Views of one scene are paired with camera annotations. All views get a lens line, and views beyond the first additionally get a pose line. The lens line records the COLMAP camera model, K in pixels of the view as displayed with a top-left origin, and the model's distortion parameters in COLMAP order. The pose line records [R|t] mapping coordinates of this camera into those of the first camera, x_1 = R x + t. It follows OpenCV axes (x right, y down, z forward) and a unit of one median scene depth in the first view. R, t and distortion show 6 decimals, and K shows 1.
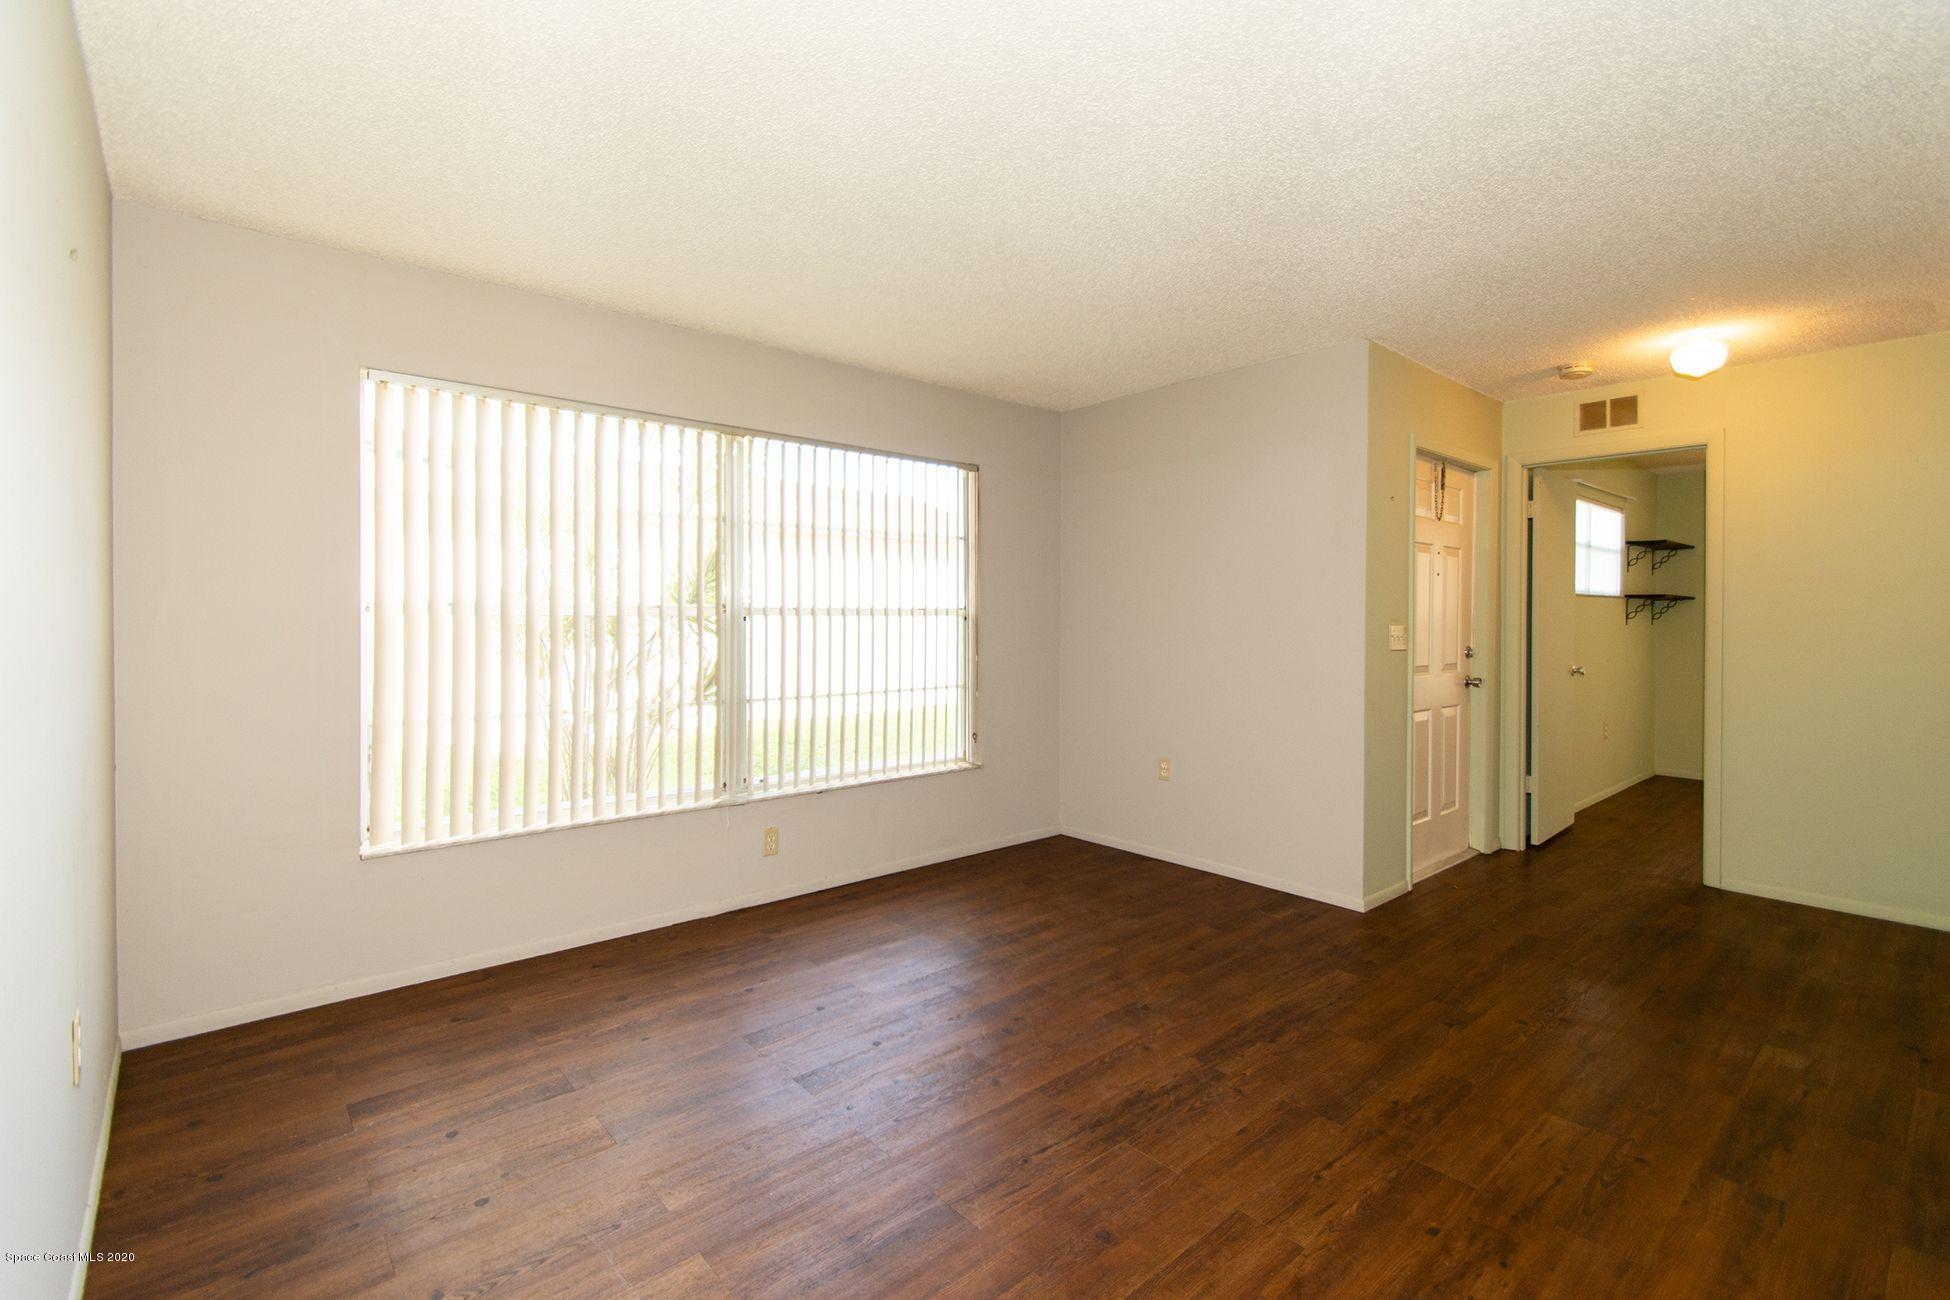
lens RADIAL K [[877.6, 0, 973.6], [0, 877.6, 663.4], [0, 0, 1]] dist [-0.002023, -0.000895]
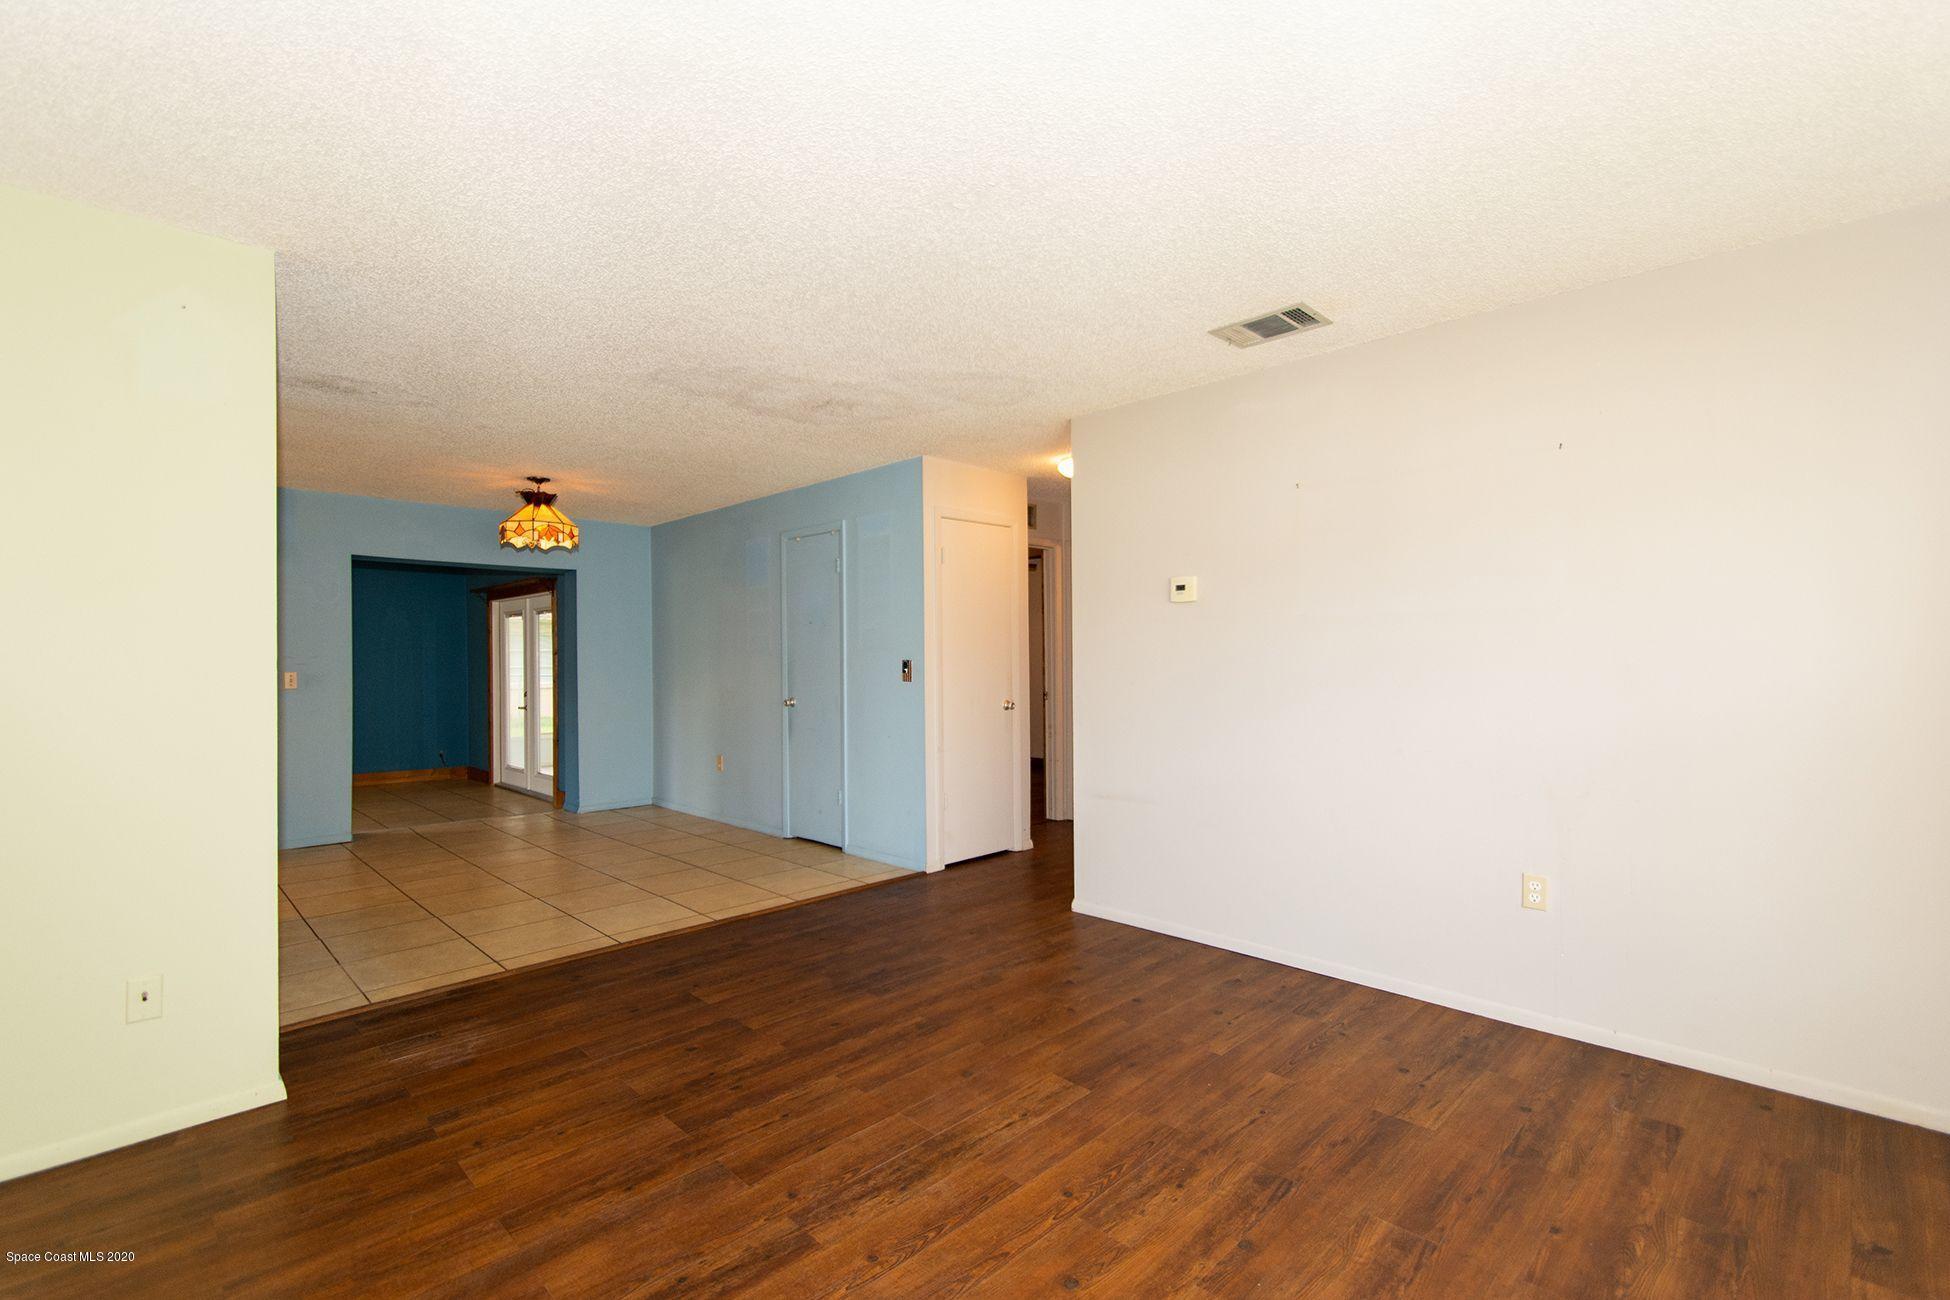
lens RADIAL K [[873.4, 0, 979.5], [0, 873.4, 641.5], [0, 0, 1]] dist [0.000269, -0.001300]
pose [[-0.997638, 0.001214, -0.068679, 0.160373], [-0.001530, 0.999203, 0.039878, -0.095831], [0.068673, 0.039888, -0.996841, 1.723909]]
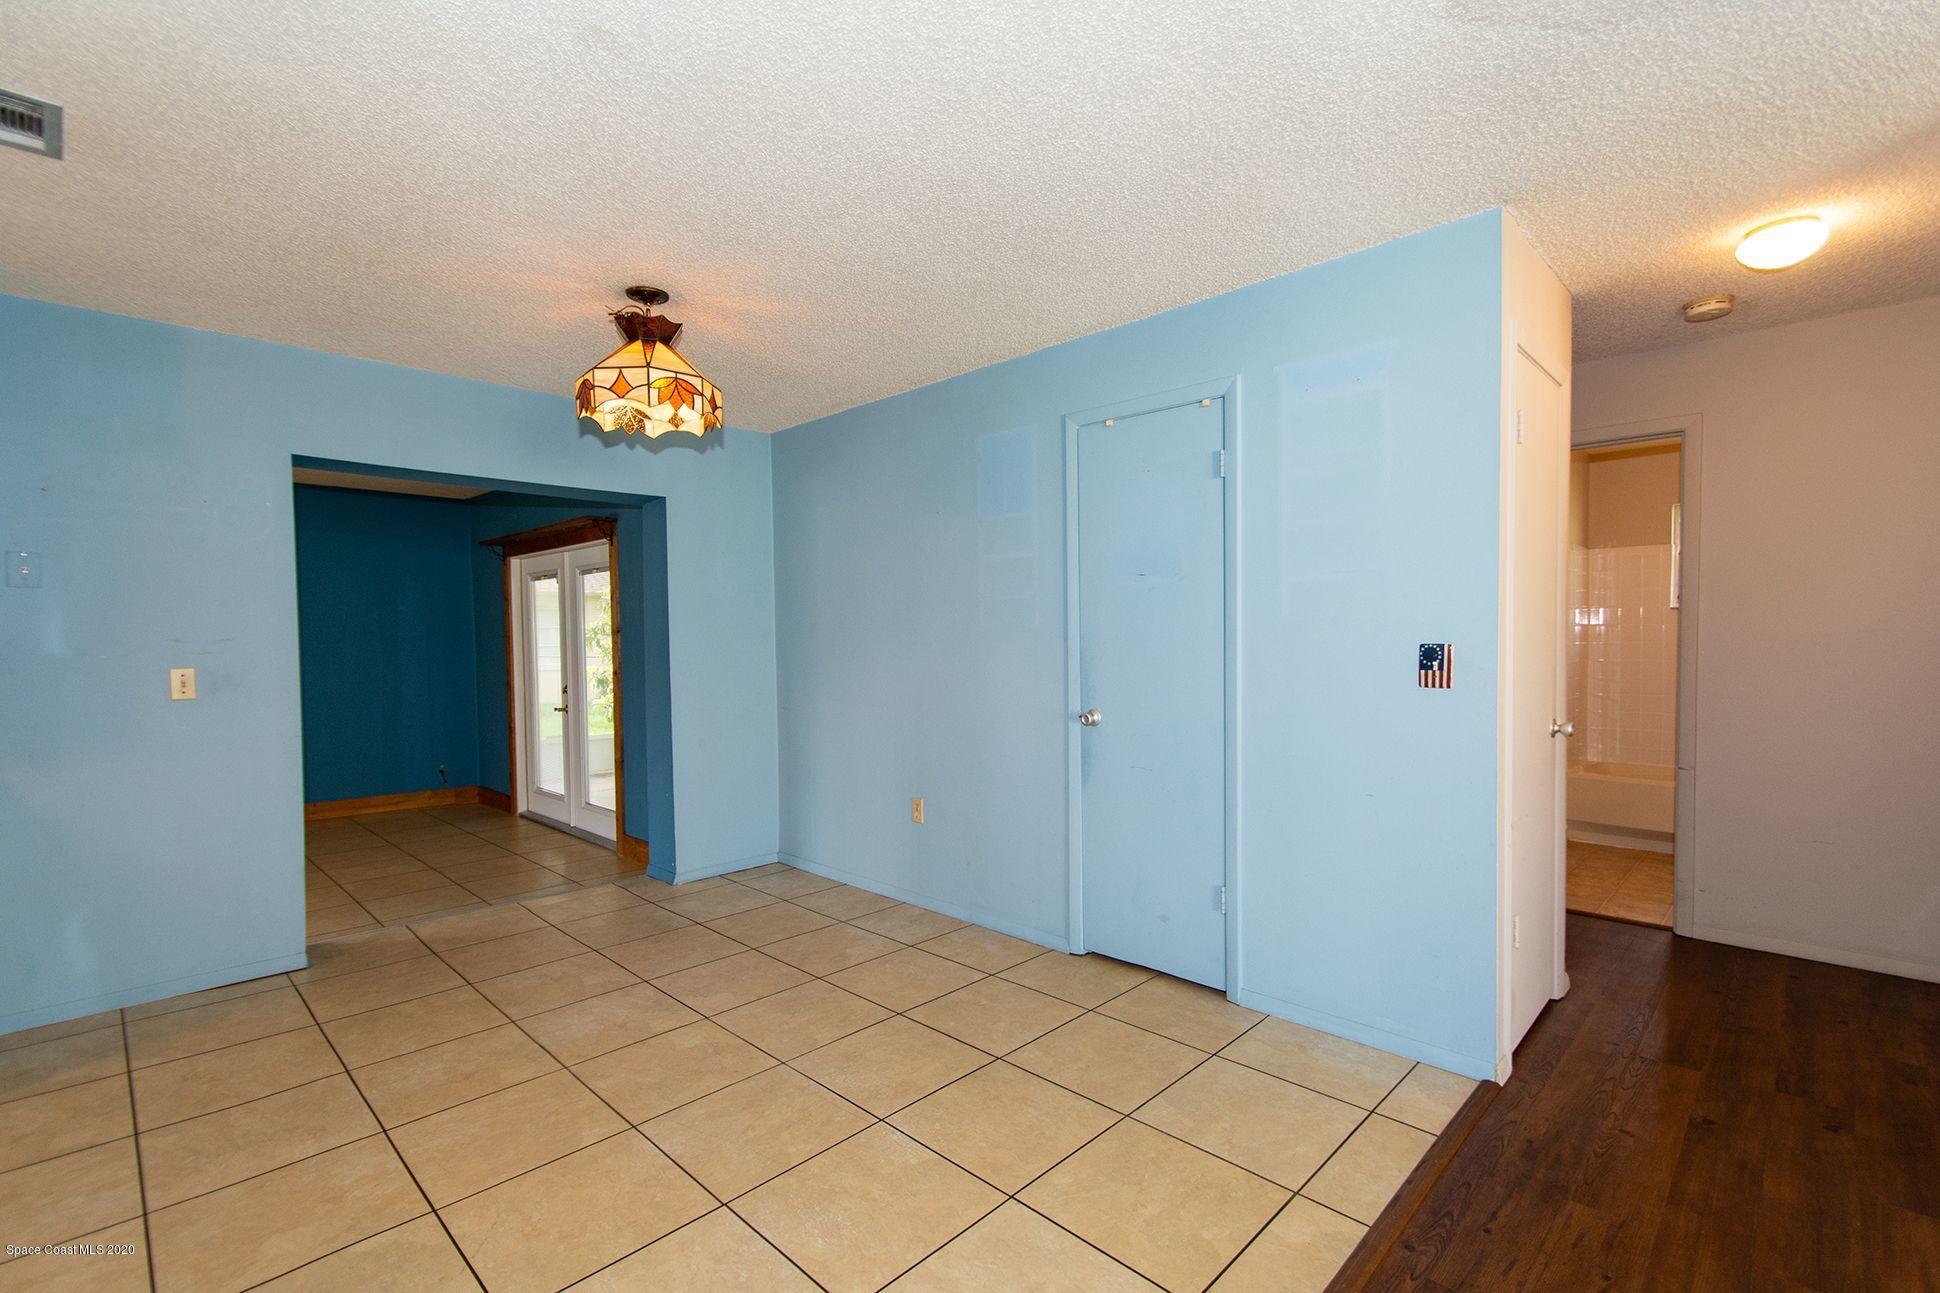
lens RADIAL K [[869.9, 0, 974.3], [0, 869.9, 651.1], [0, 0, 1]] dist [0.001401, -0.000201]
pose [[-0.996475, 0.006978, -0.083595, 0.812539], [0.000417, 0.996934, 0.078249, -0.039645], [0.083885, 0.077938, -0.993423, 0.597431]]
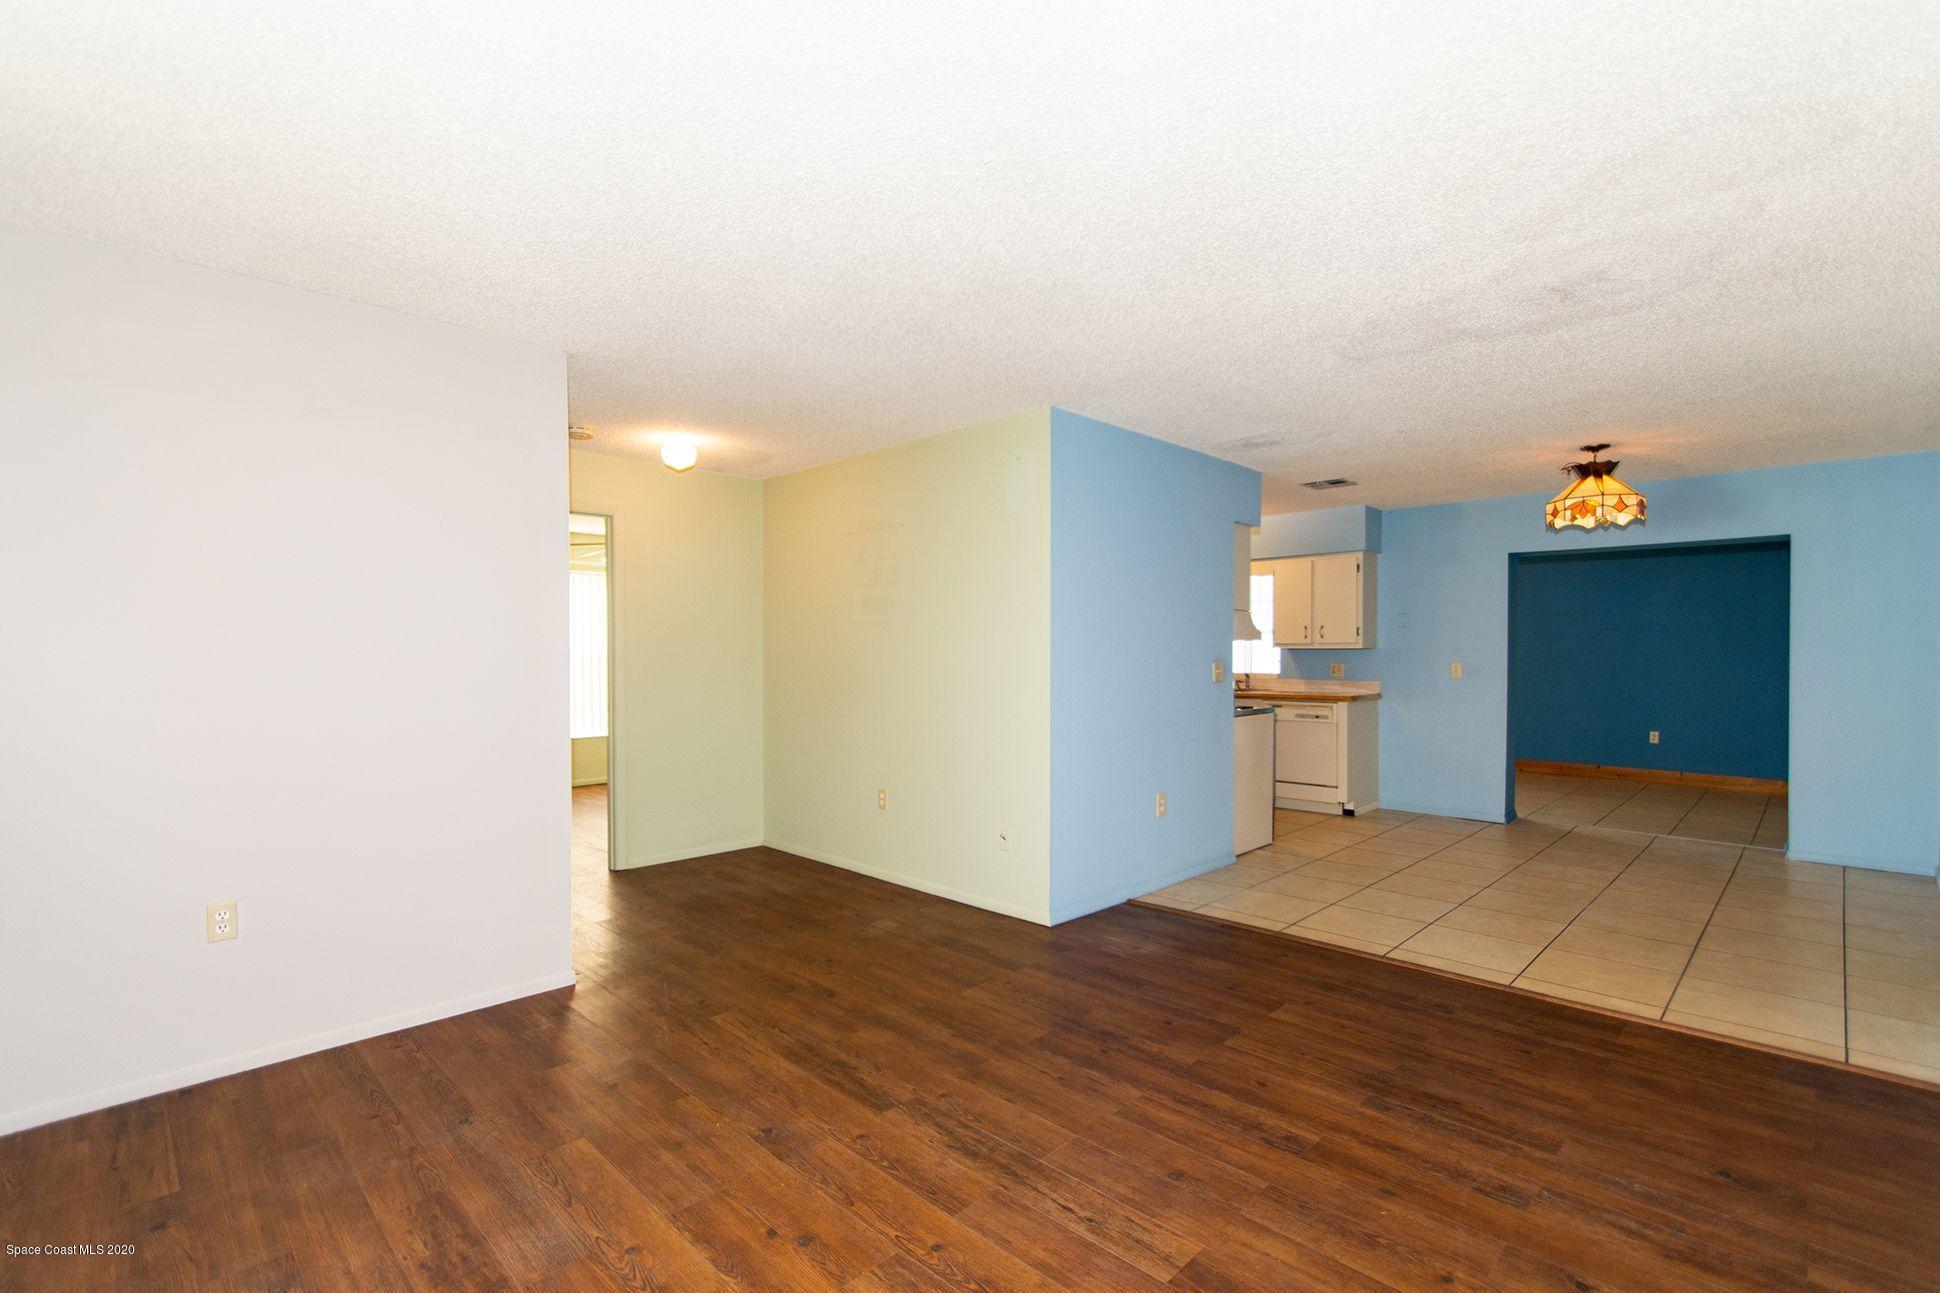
lens RADIAL K [[873.1, 0, 968.6], [0, 873.1, 659.8], [0, 0, 1]] dist [-0.002023, -0.000895]
pose [[-0.075012, -0.016254, 0.997050, -0.720106], [0.058741, 0.998059, 0.020690, -0.071111], [-0.995451, 0.060119, -0.073912, 0.939556]]
